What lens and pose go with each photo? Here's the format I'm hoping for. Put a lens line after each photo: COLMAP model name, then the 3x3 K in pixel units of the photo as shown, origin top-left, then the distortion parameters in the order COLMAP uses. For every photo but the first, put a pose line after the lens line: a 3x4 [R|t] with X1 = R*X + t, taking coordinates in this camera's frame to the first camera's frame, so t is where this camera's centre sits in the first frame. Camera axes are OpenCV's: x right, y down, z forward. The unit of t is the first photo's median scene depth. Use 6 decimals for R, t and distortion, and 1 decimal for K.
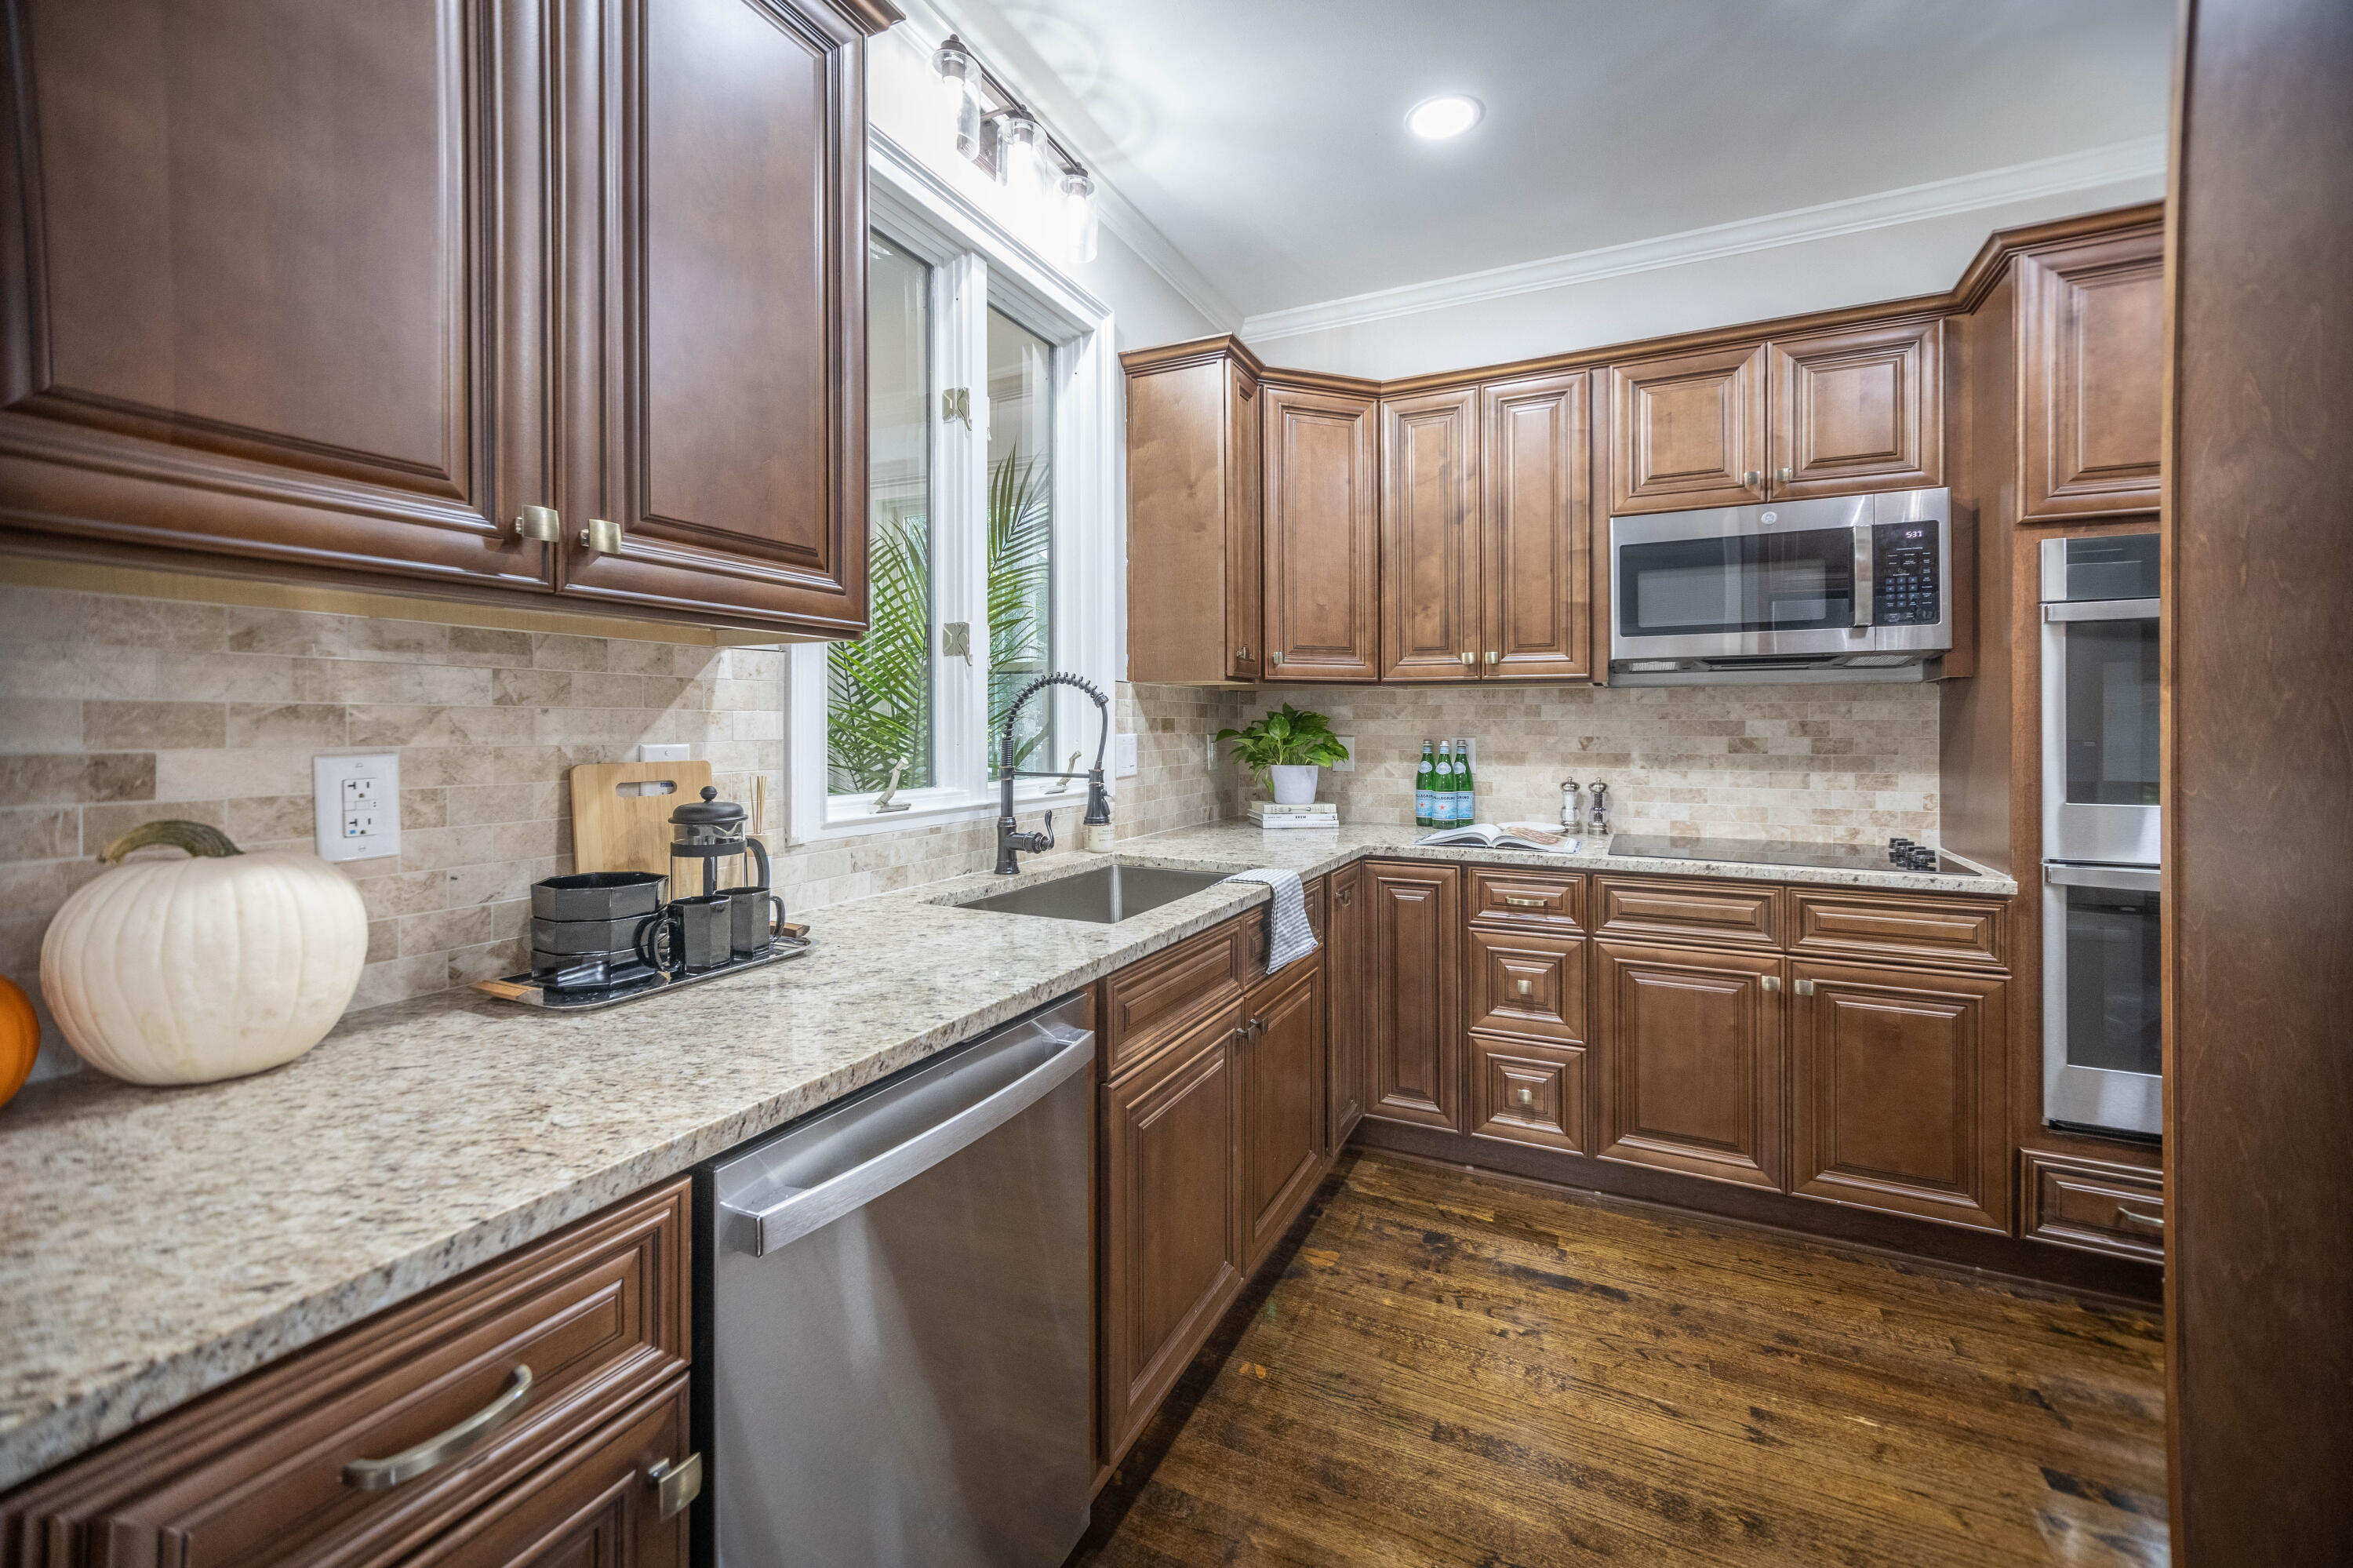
lens RADIAL K [[938.7, 0, 1191.2], [0, 938.7, 734.8], [0, 0, 1]] dist [0.003415, 0.000366]
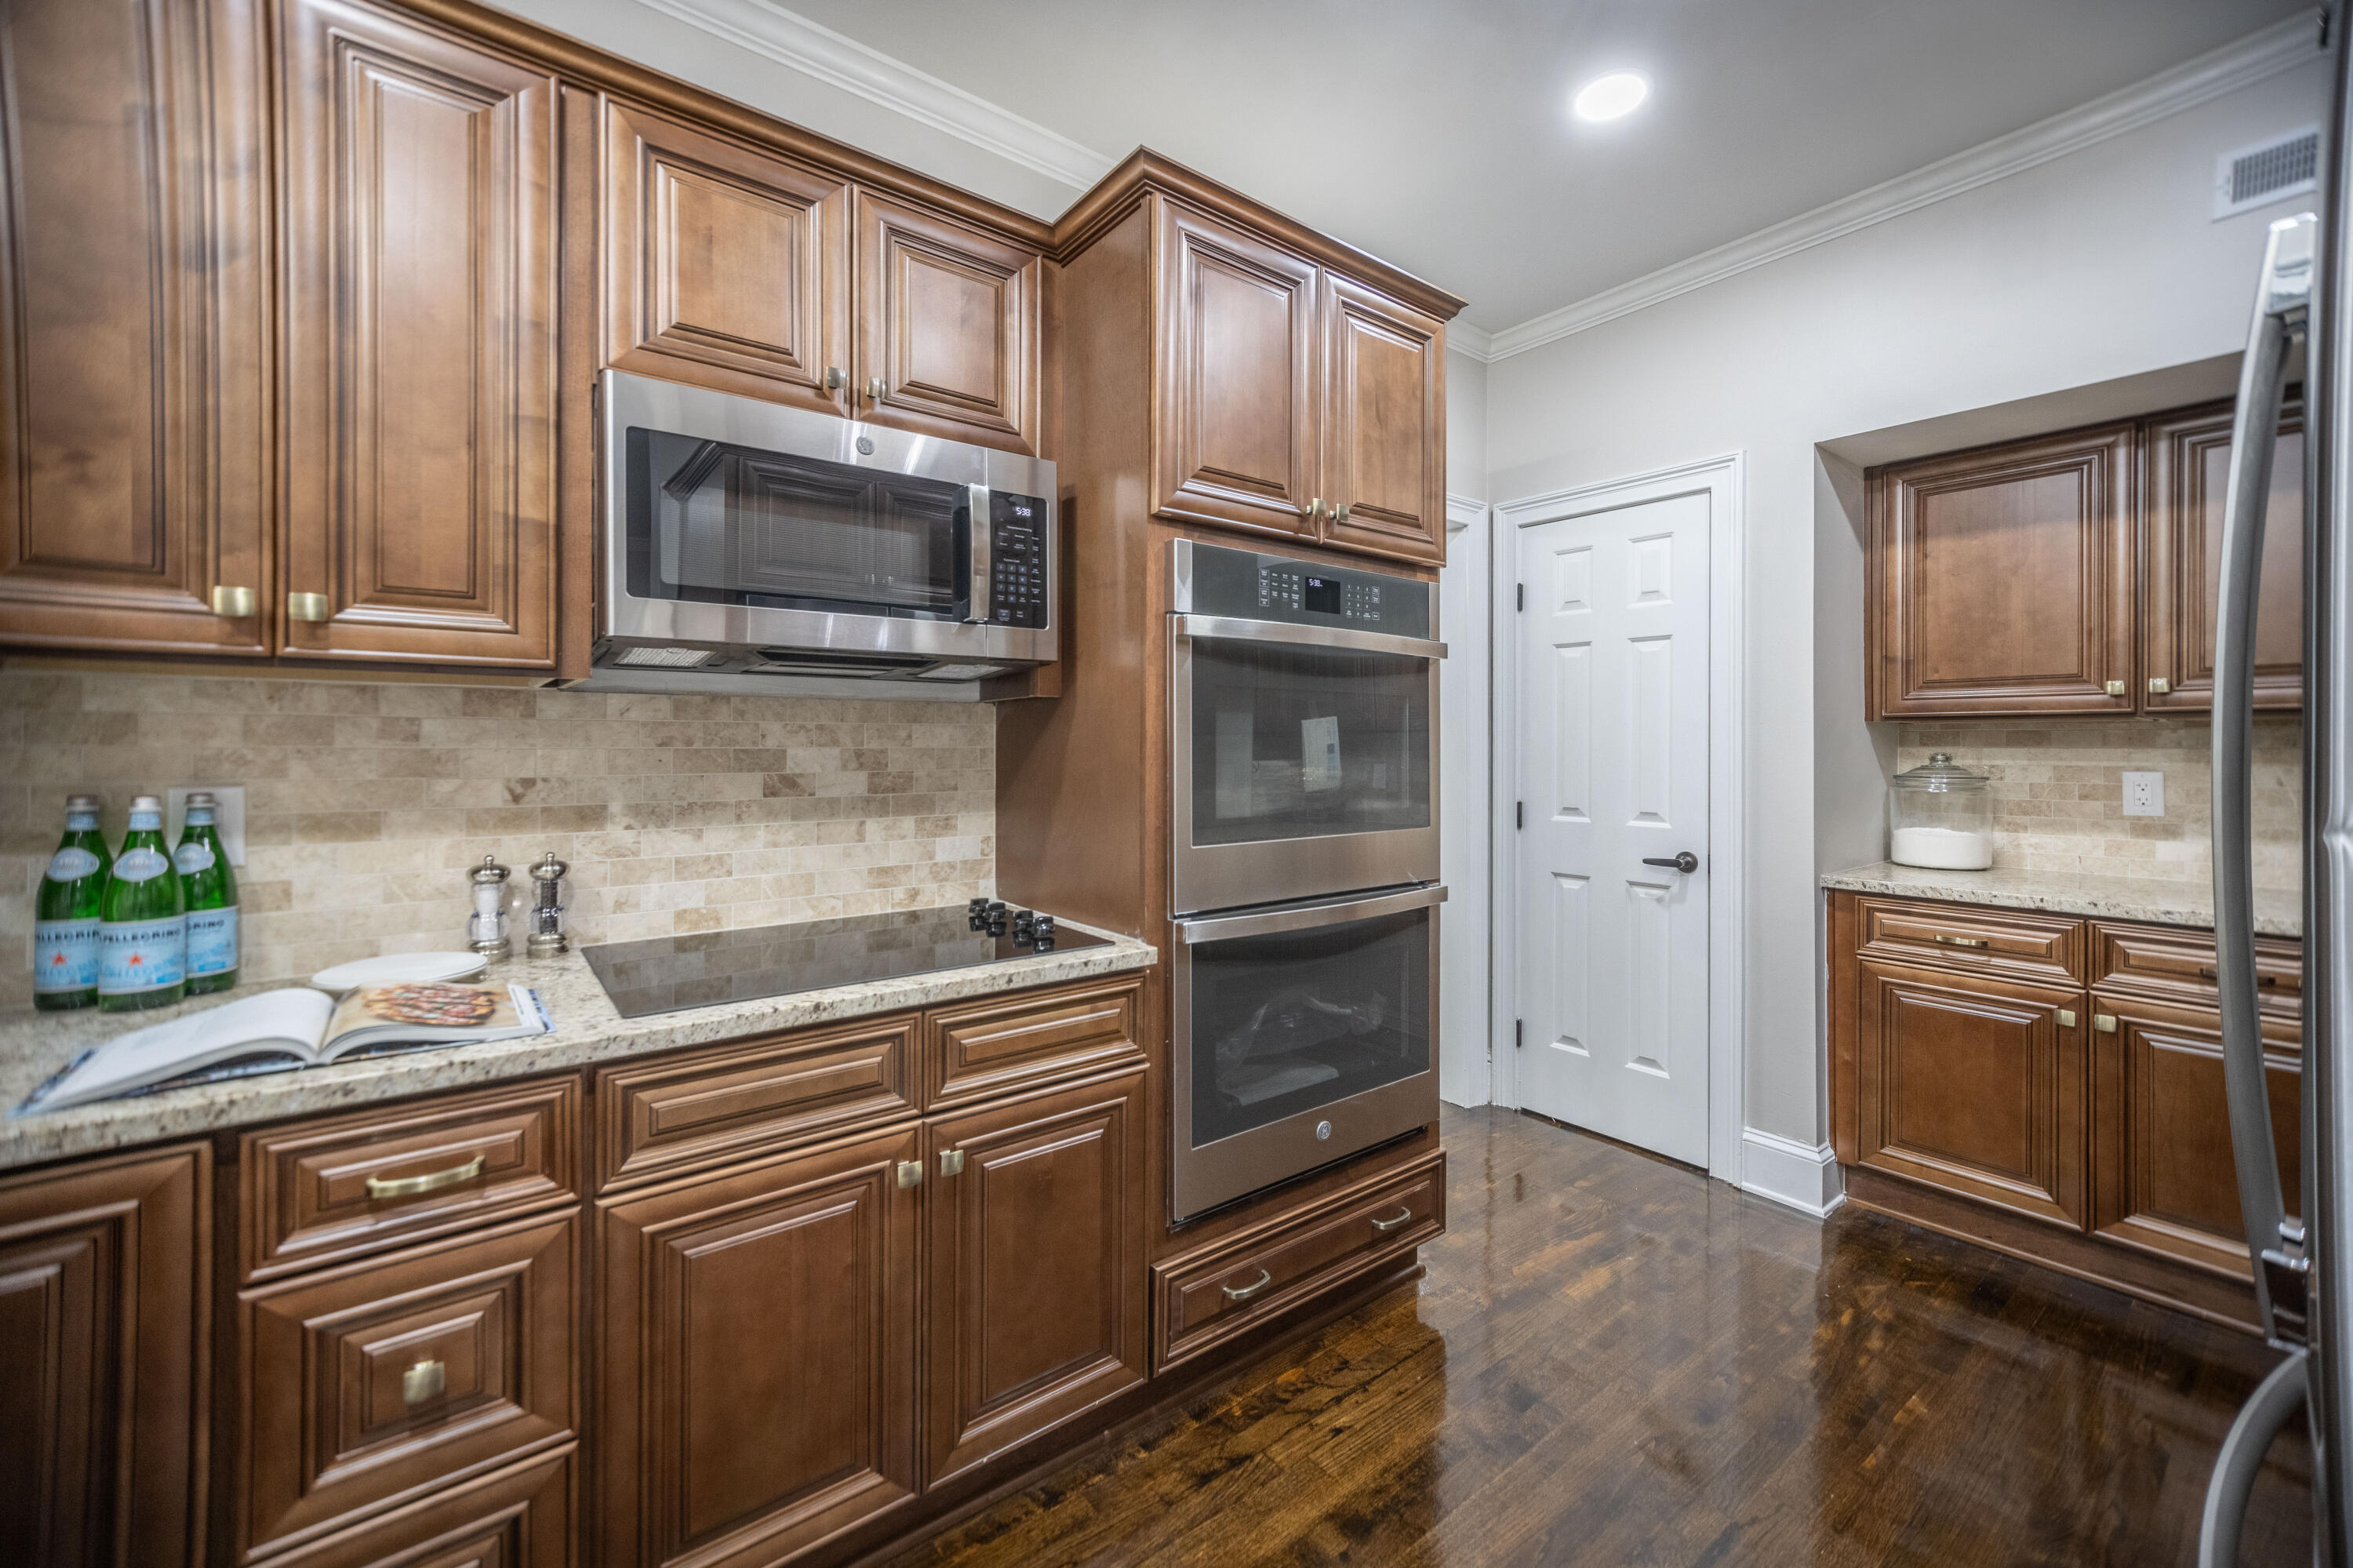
lens RADIAL K [[938.7, 0, 1191.2], [0, 938.7, 734.8], [0, 0, 1]] dist [0.003415, 0.000366]
pose [[0.440552, 0.009429, 0.897677, 0.112225], [0.008043, 0.999863, -0.014450, -0.013505], [-0.897691, 0.013586, 0.440416, 0.454126]]
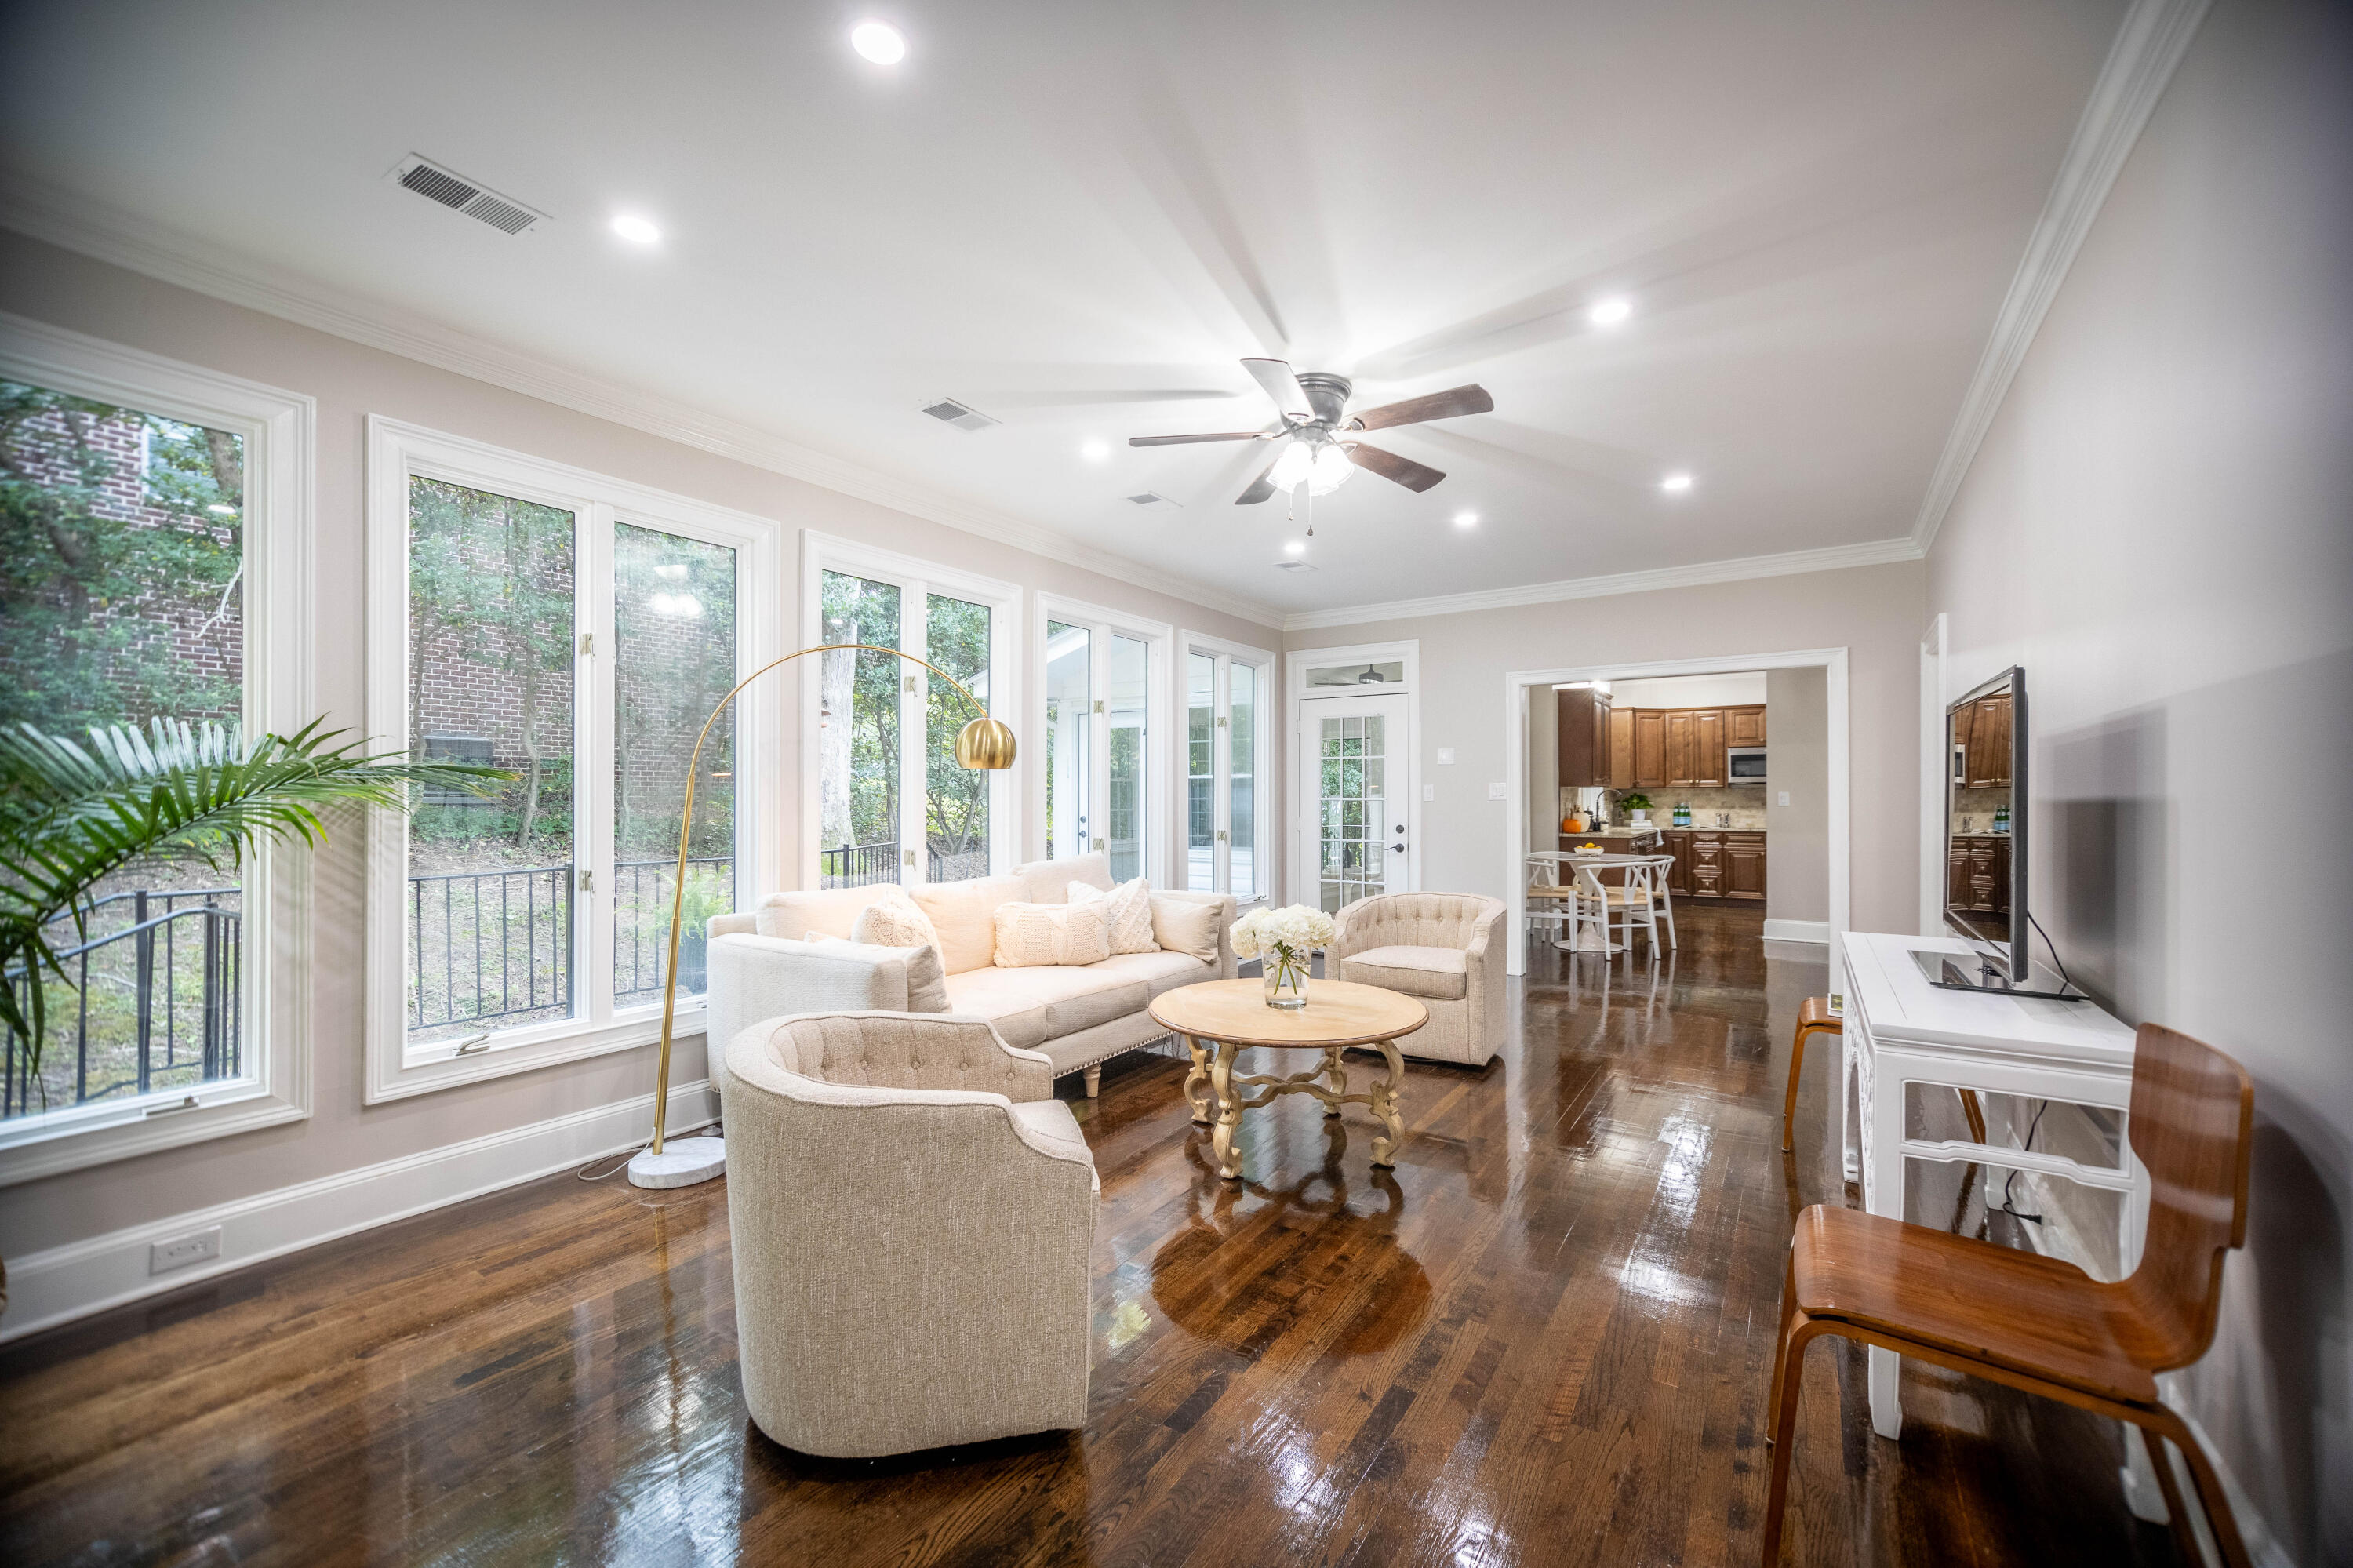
lens RADIAL K [[957.5, 0, 1181.8], [0, 957.5, 796.6], [0, 0, 1]] dist [0.001524, 0.000098]
pose [[0.990136, 0.002912, -0.140077, -1.310803], [-0.004443, 0.999934, -0.010616, 0.034363], [0.140037, 0.011134, 0.990084, -3.419085]]
